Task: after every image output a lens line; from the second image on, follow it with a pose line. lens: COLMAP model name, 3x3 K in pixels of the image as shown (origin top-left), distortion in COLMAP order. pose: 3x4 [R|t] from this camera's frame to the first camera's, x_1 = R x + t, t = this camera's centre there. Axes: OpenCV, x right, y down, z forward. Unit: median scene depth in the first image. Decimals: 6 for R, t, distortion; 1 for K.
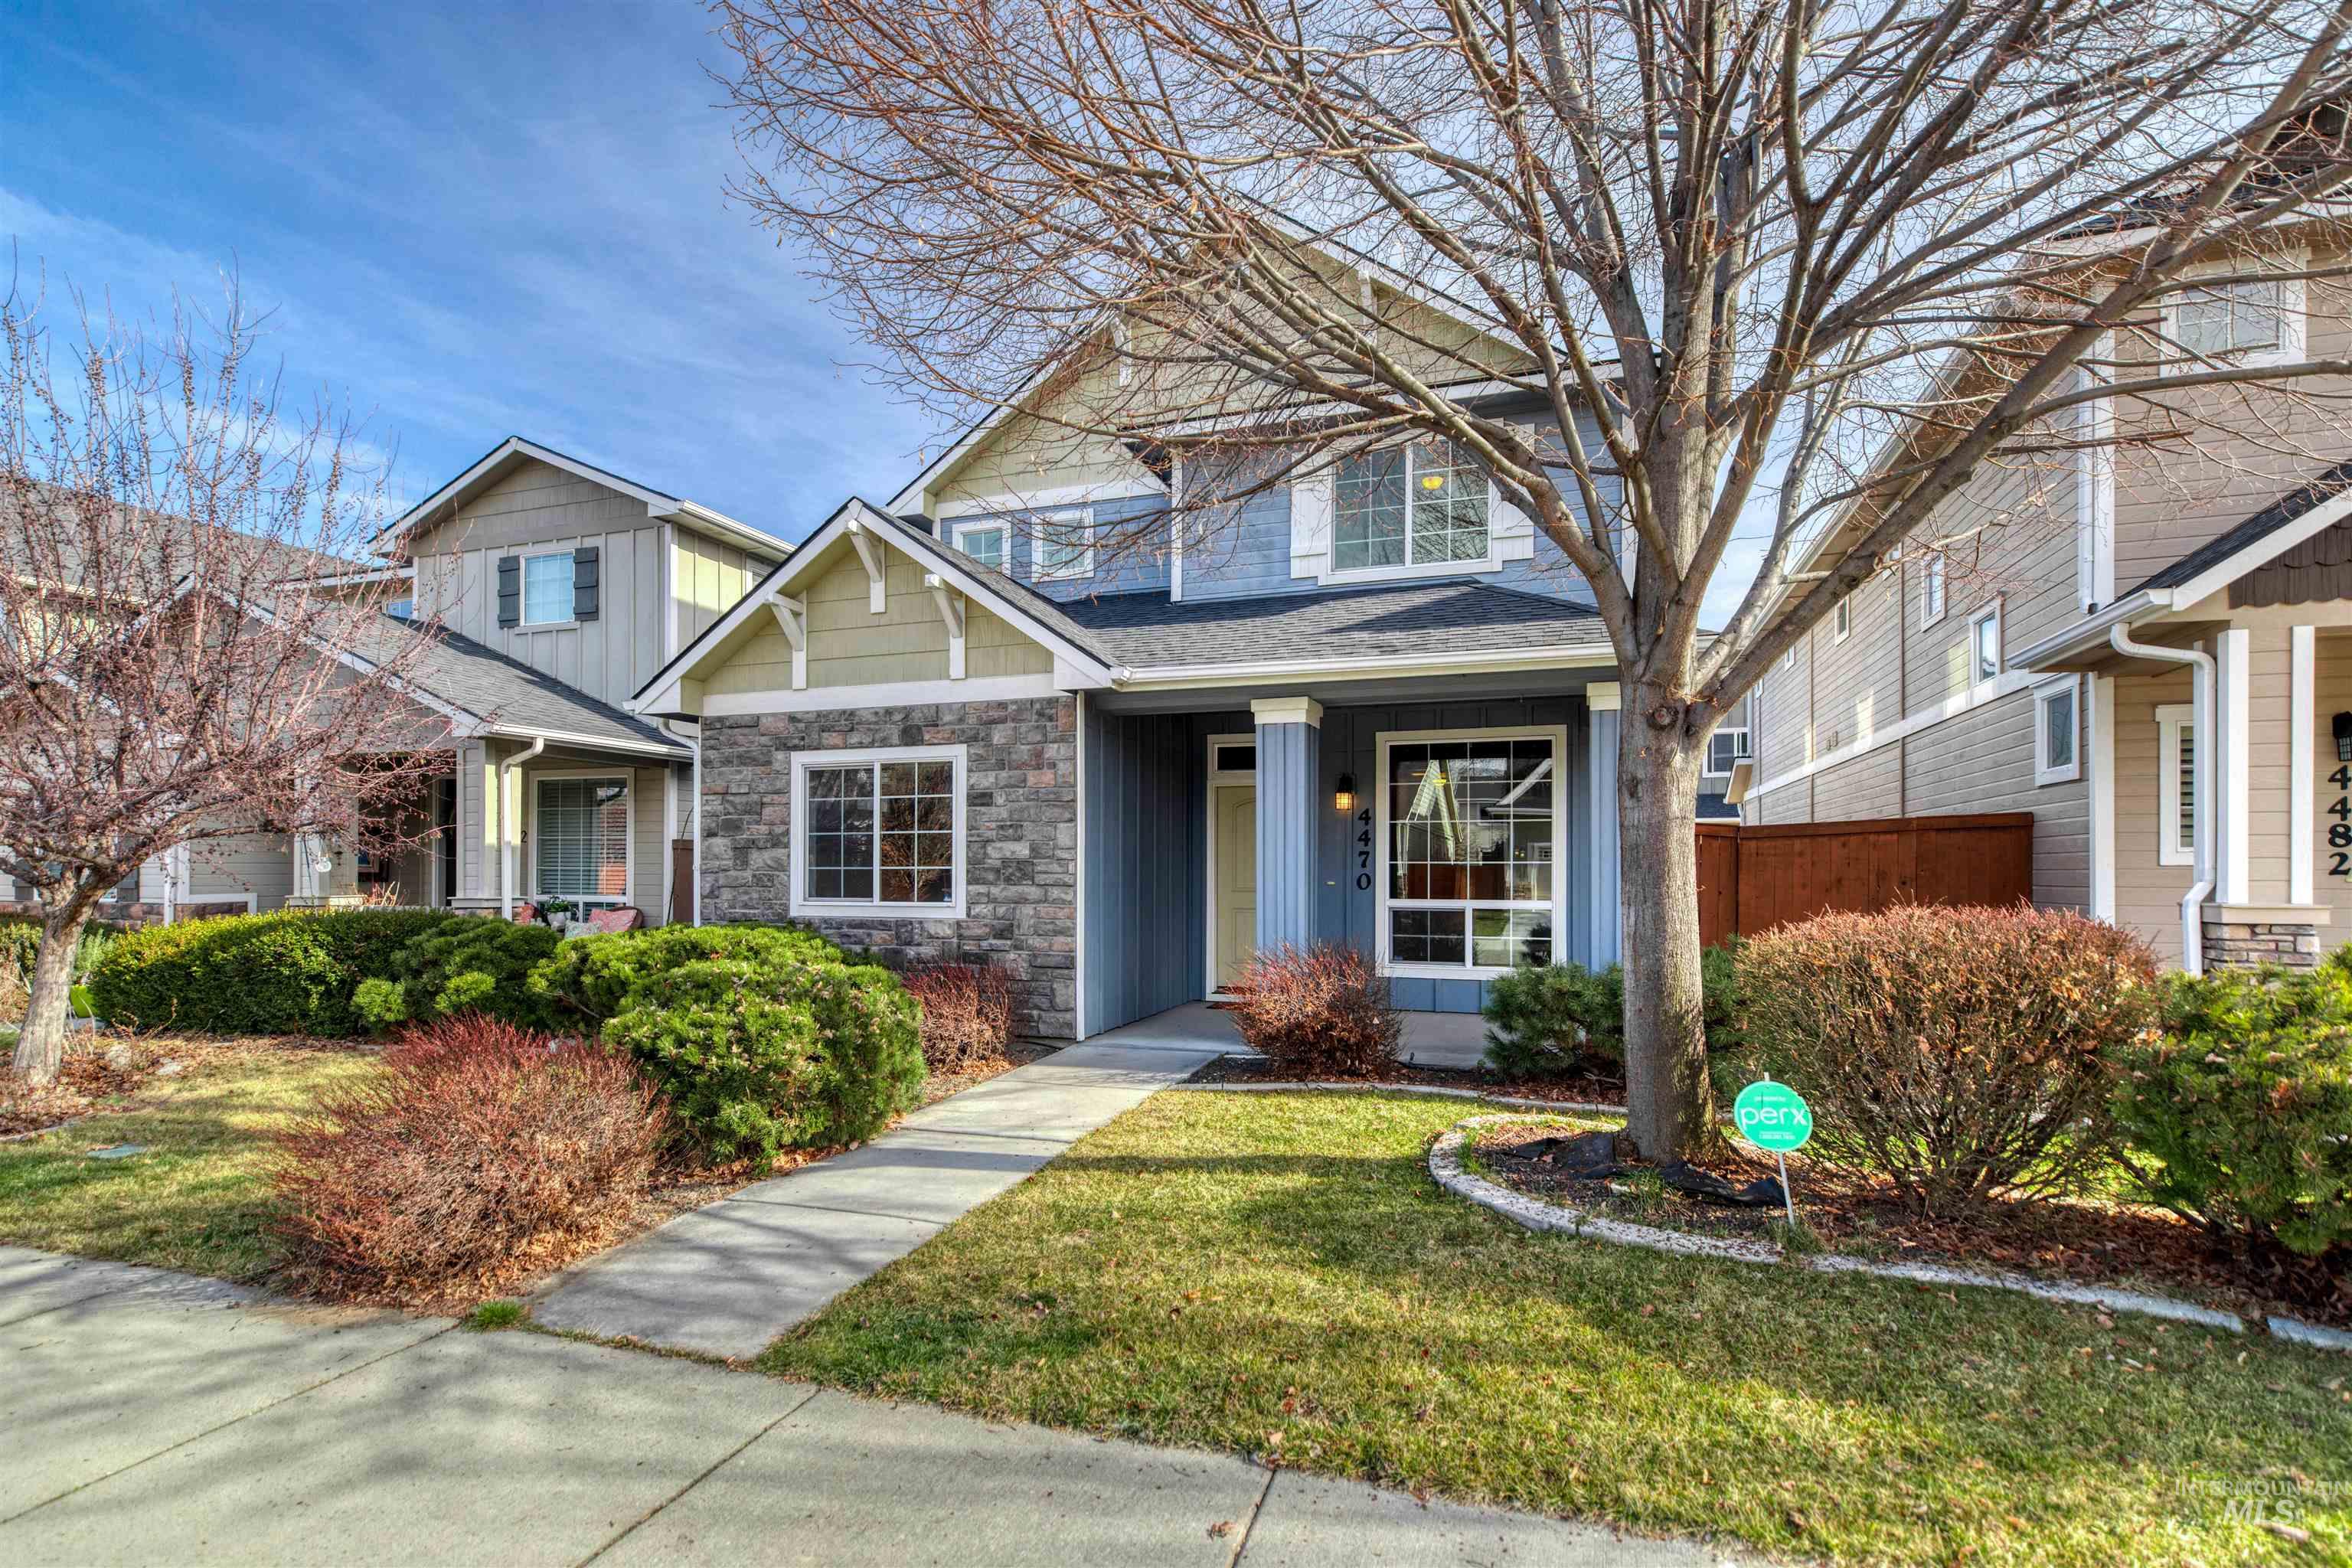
lens RADIAL K [[1076.3, 0, 1176.2], [0, 1076.3, 843.0], [0, 0, 1]] dist [0.001074, -0.000187]
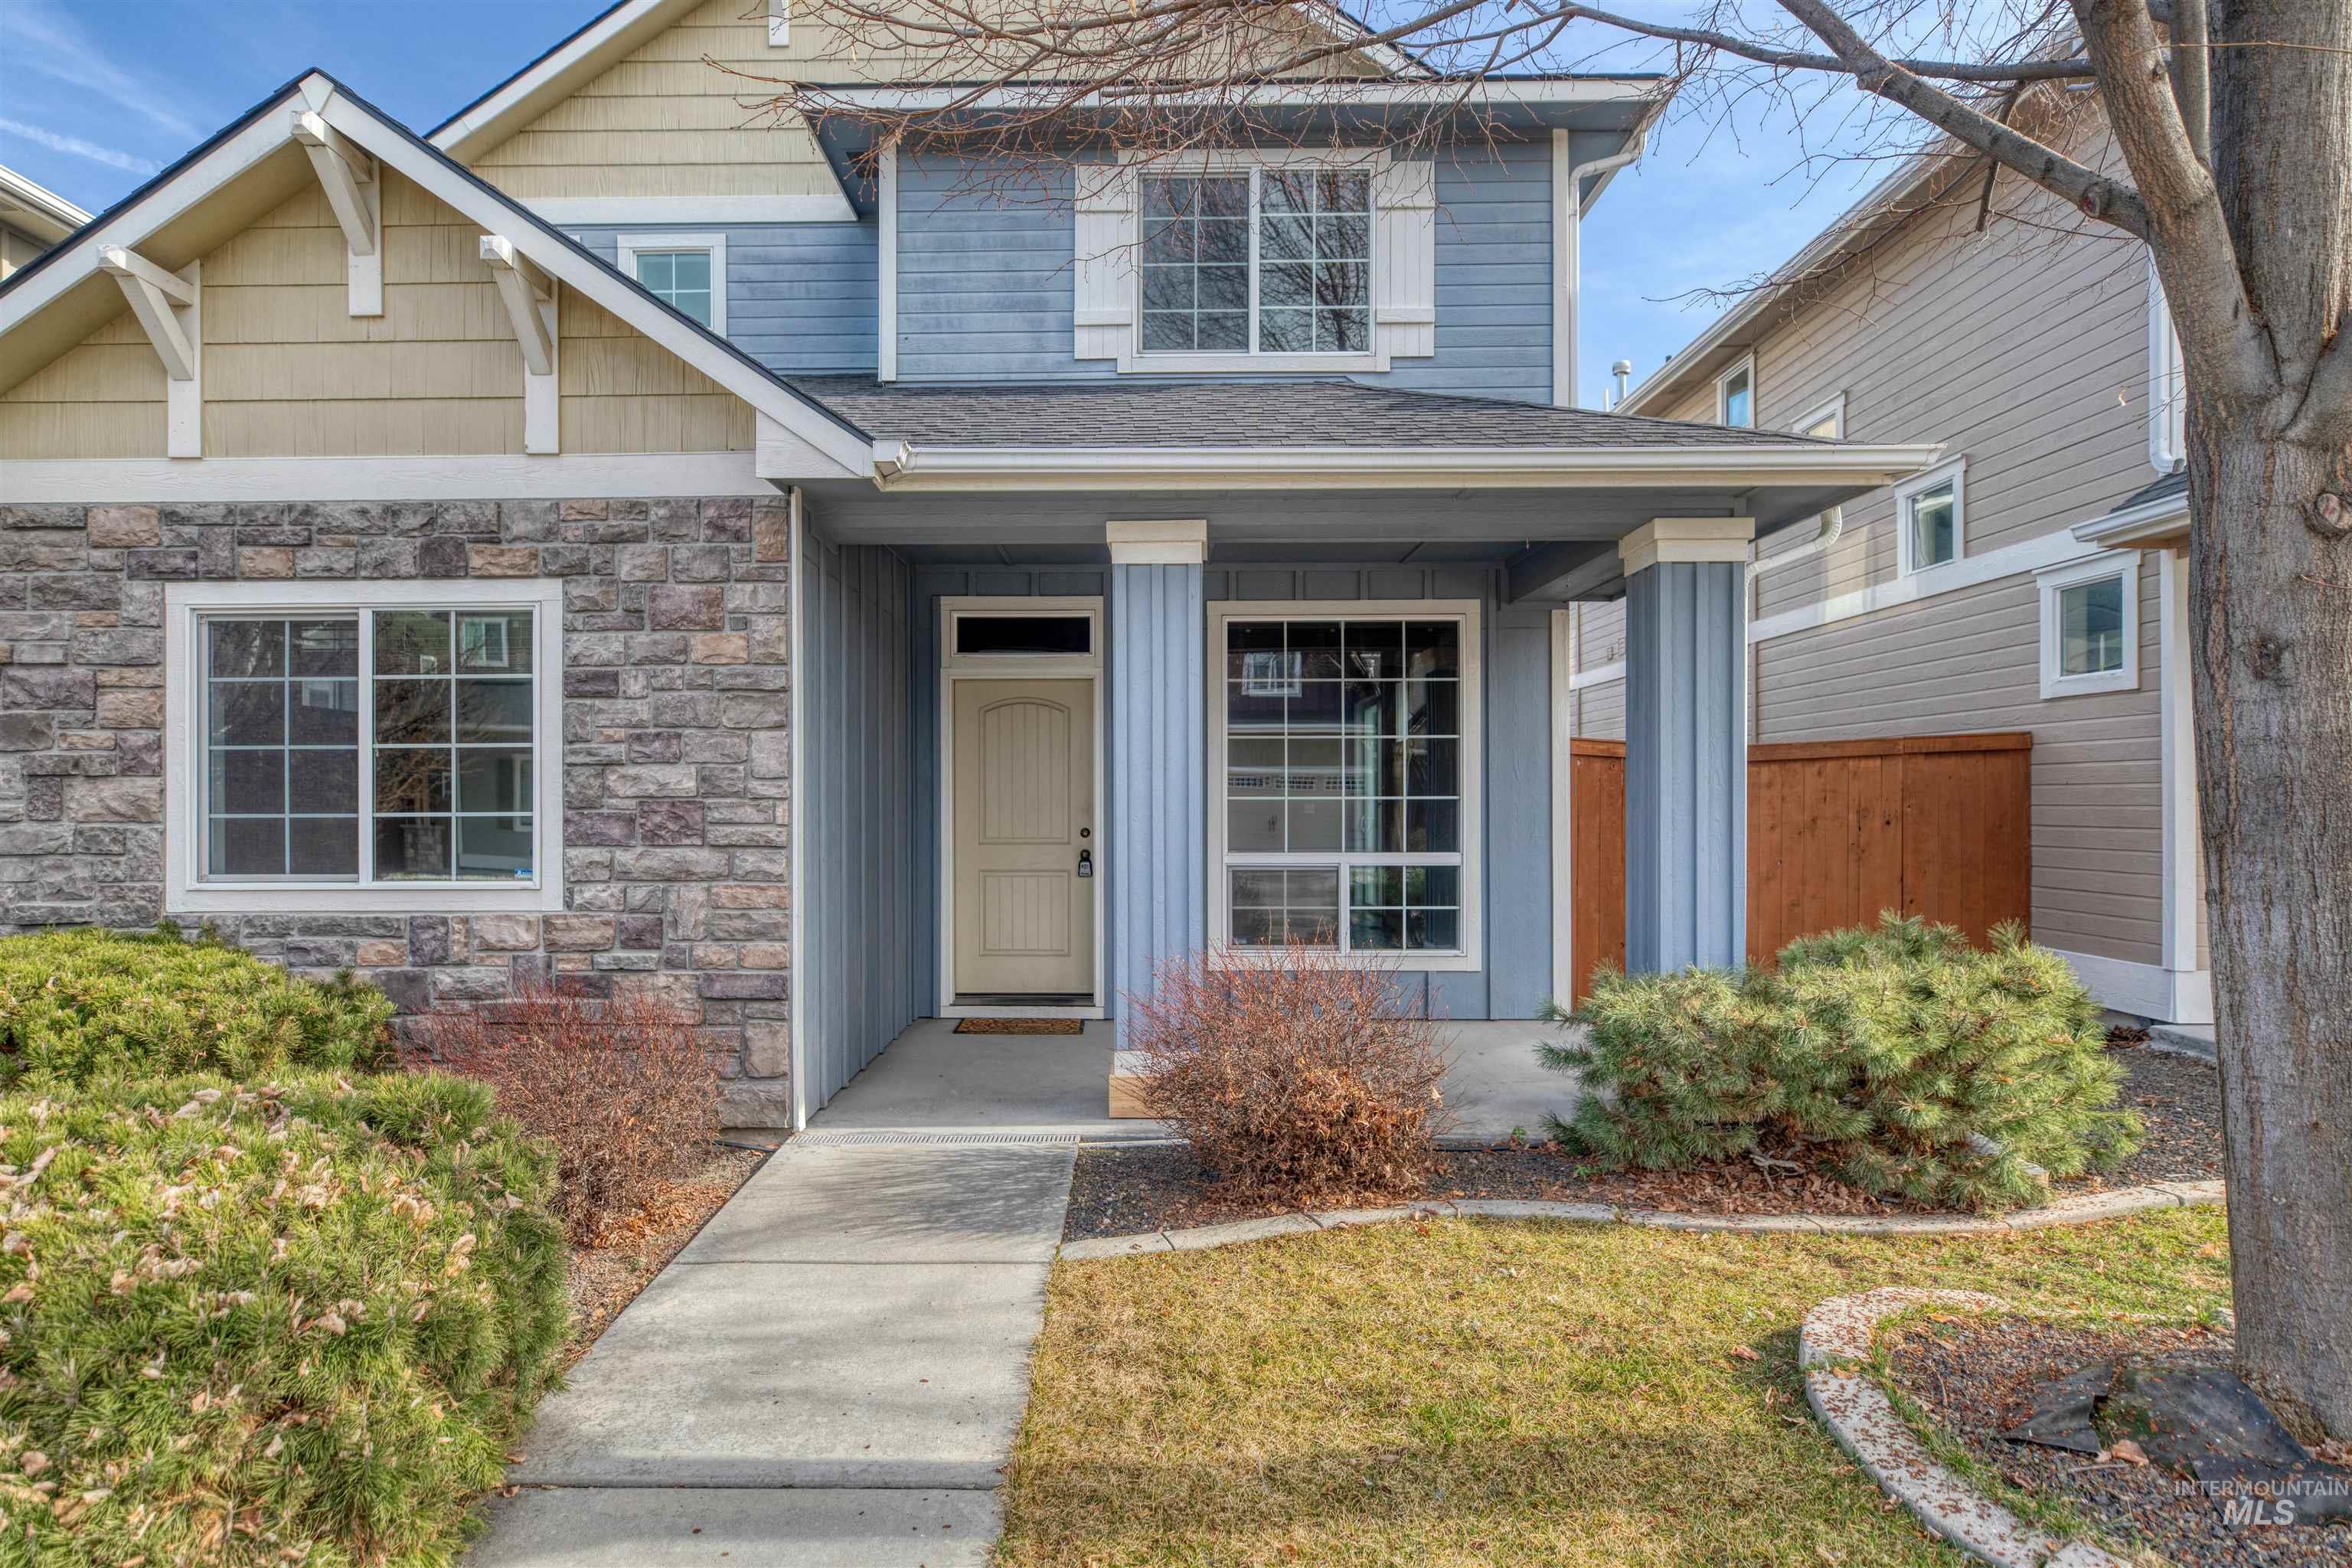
lens RADIAL K [[1340.6, 0, 1176.0], [0, 1340.6, 784.0], [0, 0, 1]] dist [-0.001523, -0.000755]
pose [[0.952311, -0.000567, 0.305130, -0.107925], [-0.003232, 0.999923, 0.011945, -0.000480], [-0.305113, -0.012362, 0.952236, 0.281820]]
